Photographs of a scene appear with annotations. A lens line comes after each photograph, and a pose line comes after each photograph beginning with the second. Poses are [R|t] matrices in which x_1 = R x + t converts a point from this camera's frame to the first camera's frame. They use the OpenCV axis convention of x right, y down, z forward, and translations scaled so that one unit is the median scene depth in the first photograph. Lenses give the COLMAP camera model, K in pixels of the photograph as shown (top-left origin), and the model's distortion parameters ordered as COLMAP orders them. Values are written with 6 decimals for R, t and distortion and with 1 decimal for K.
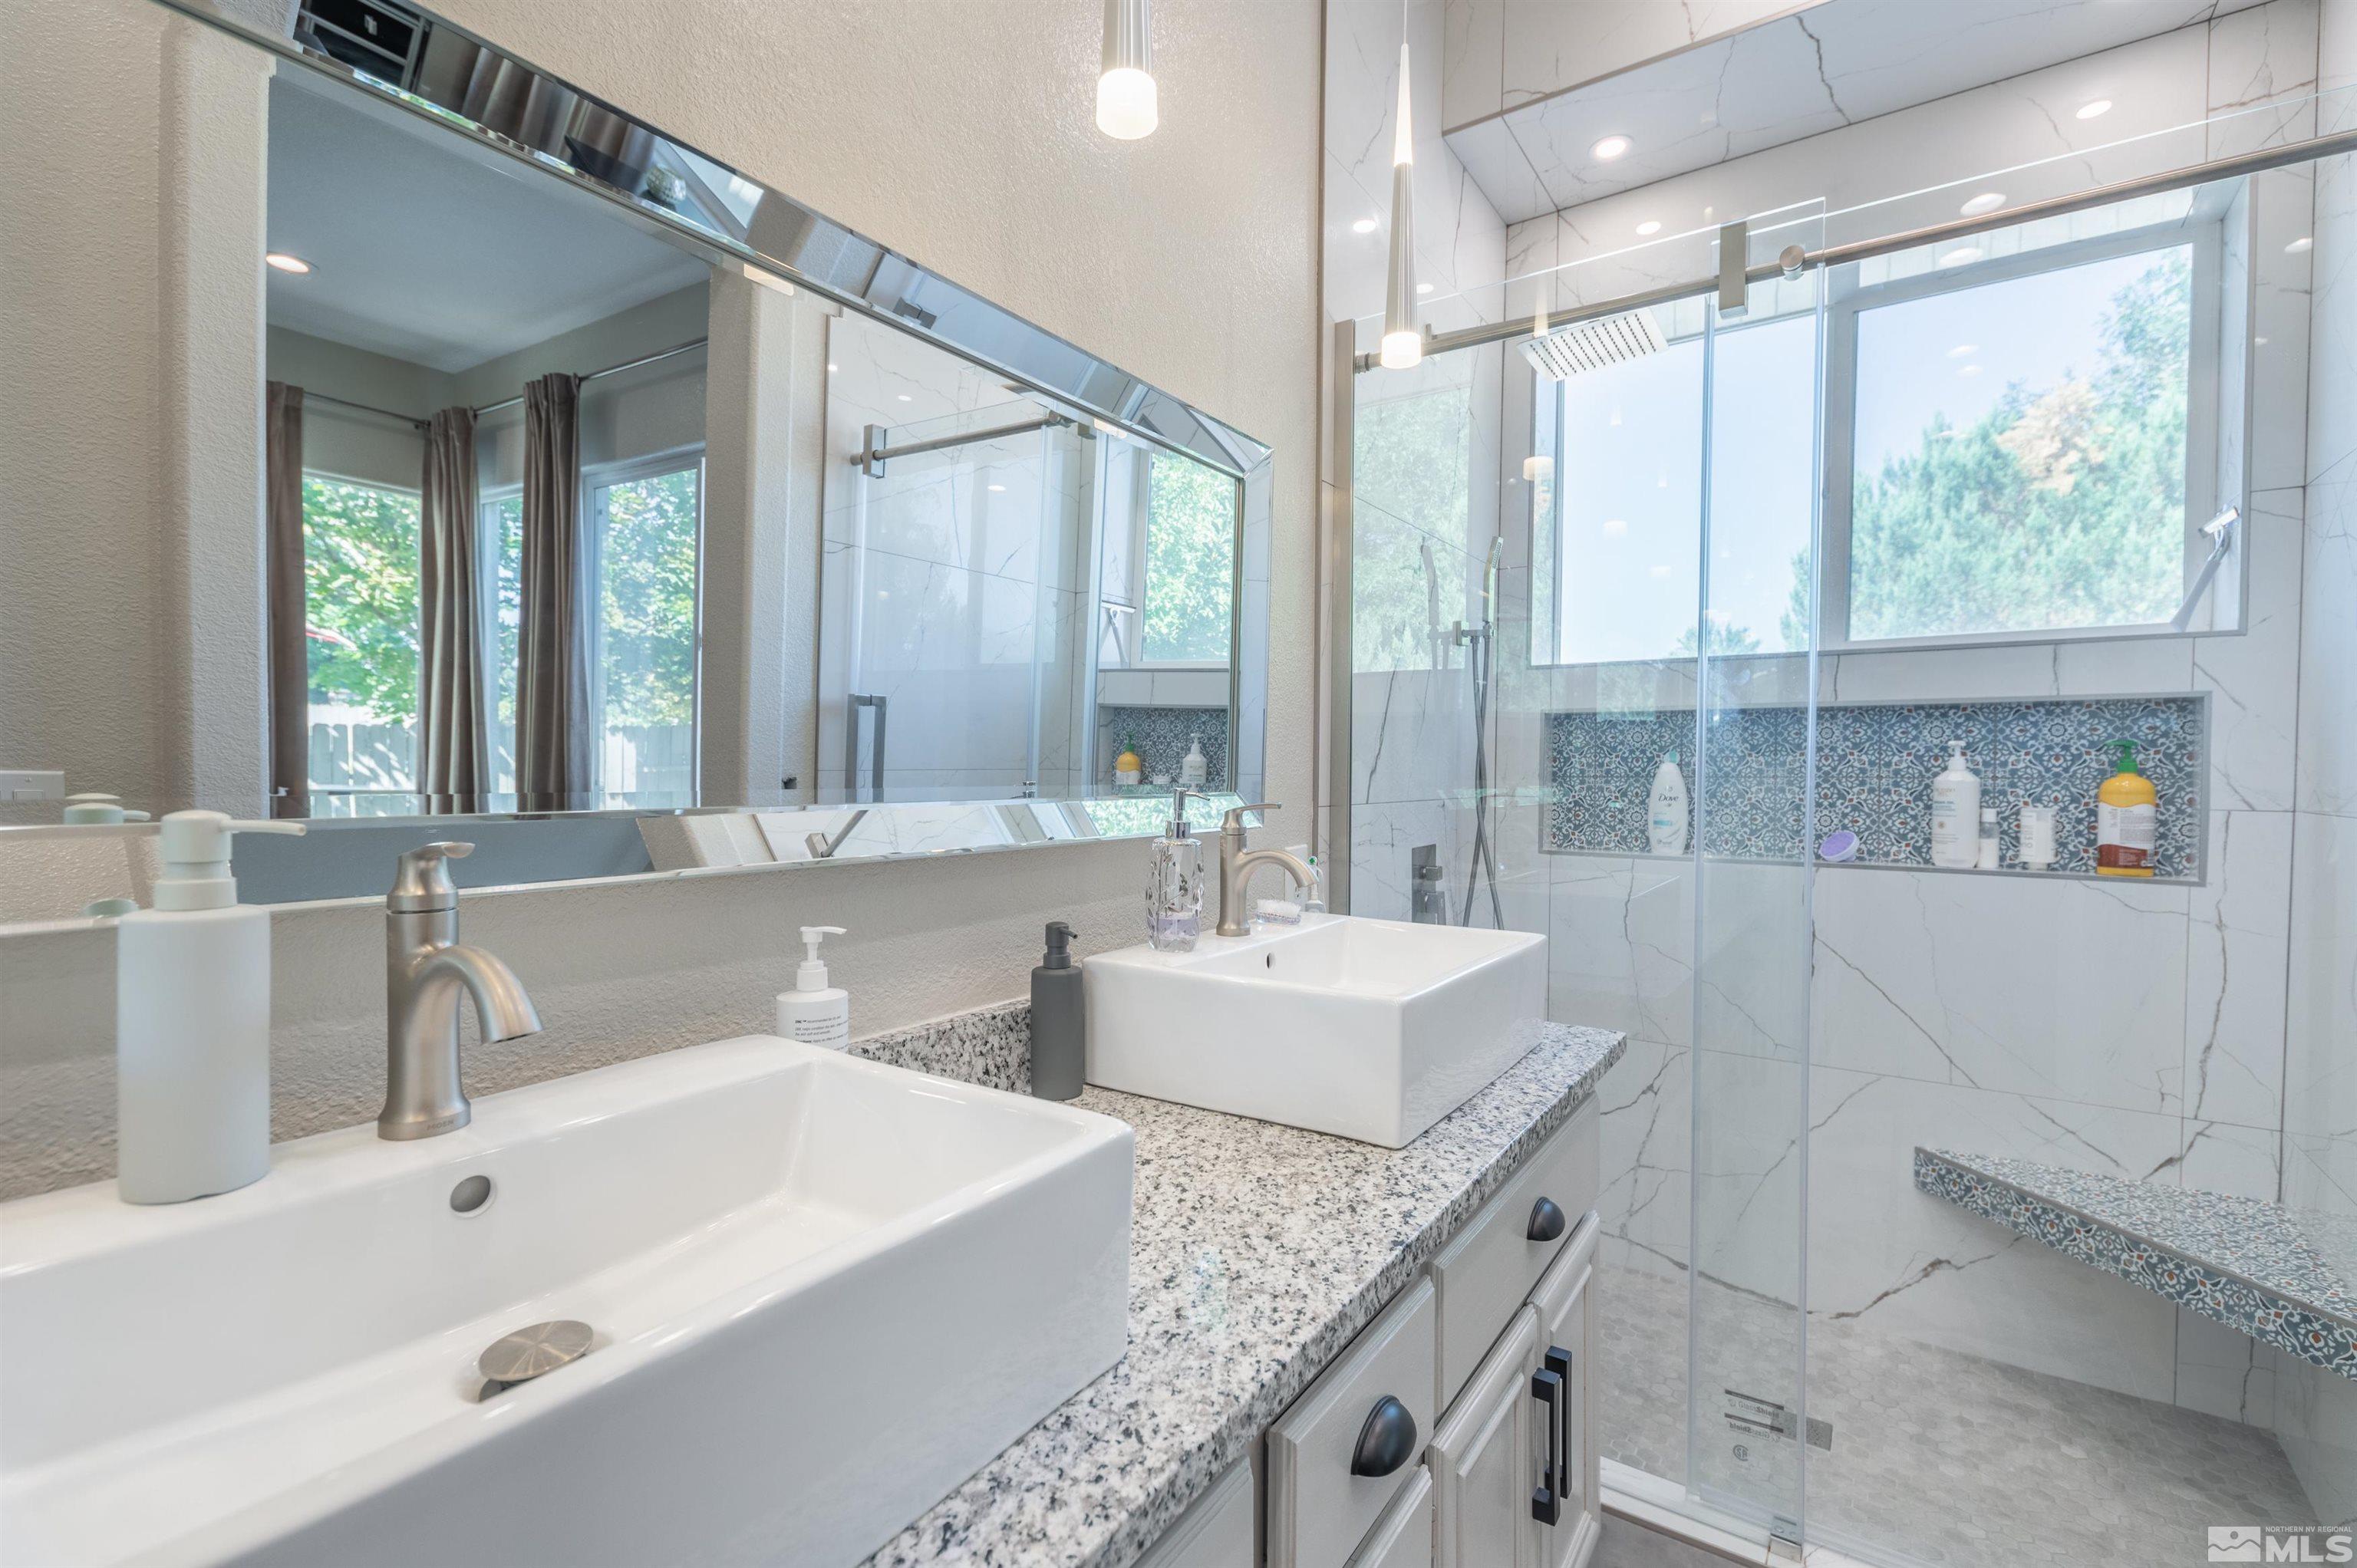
lens RADIAL K [[1055.8, 0, 1178.7], [0, 1055.8, 773.1], [0, 0, 1]] dist [-0.000105, 0.000008]
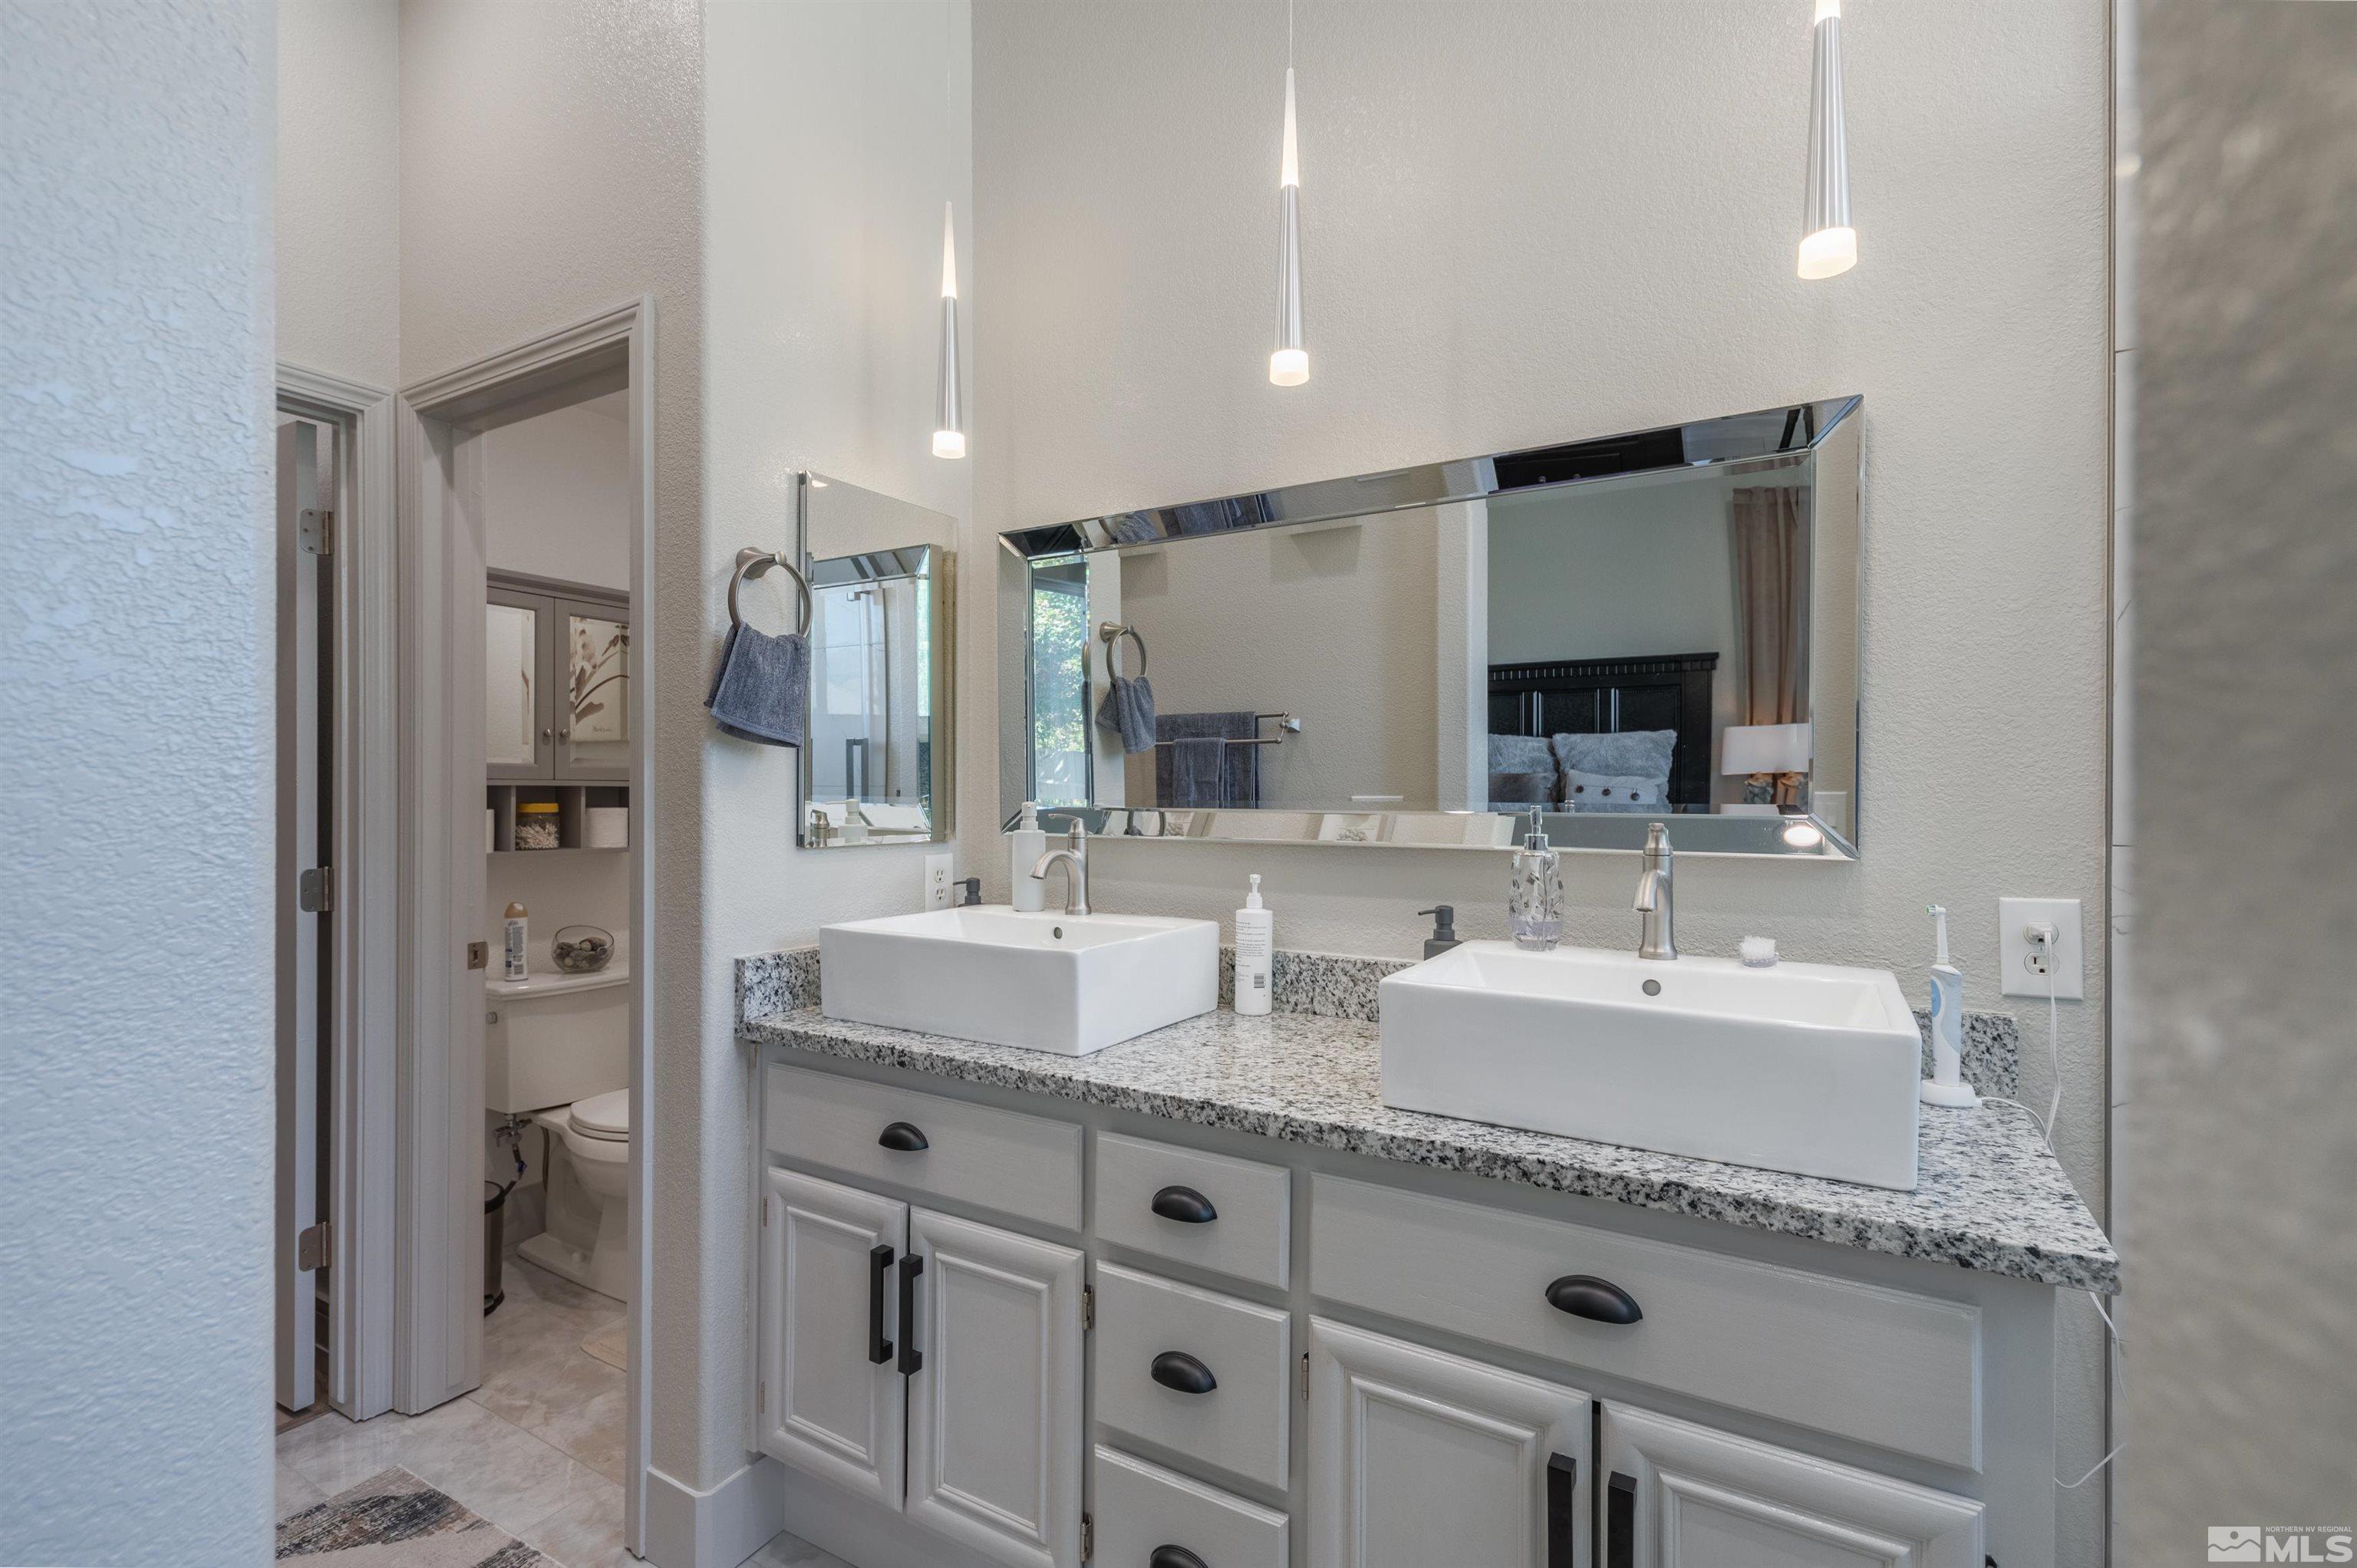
lens RADIAL K [[1055.8, 0, 1186.0], [0, 1055.8, 785.3], [0, 0, 1]] dist [-0.000105, 0.000008]
pose [[0.069926, -0.015440, -0.997433, 1.443336], [-0.012868, 0.999783, -0.016378, 0.019838], [0.997469, 0.013980, 0.069712, 0.723713]]
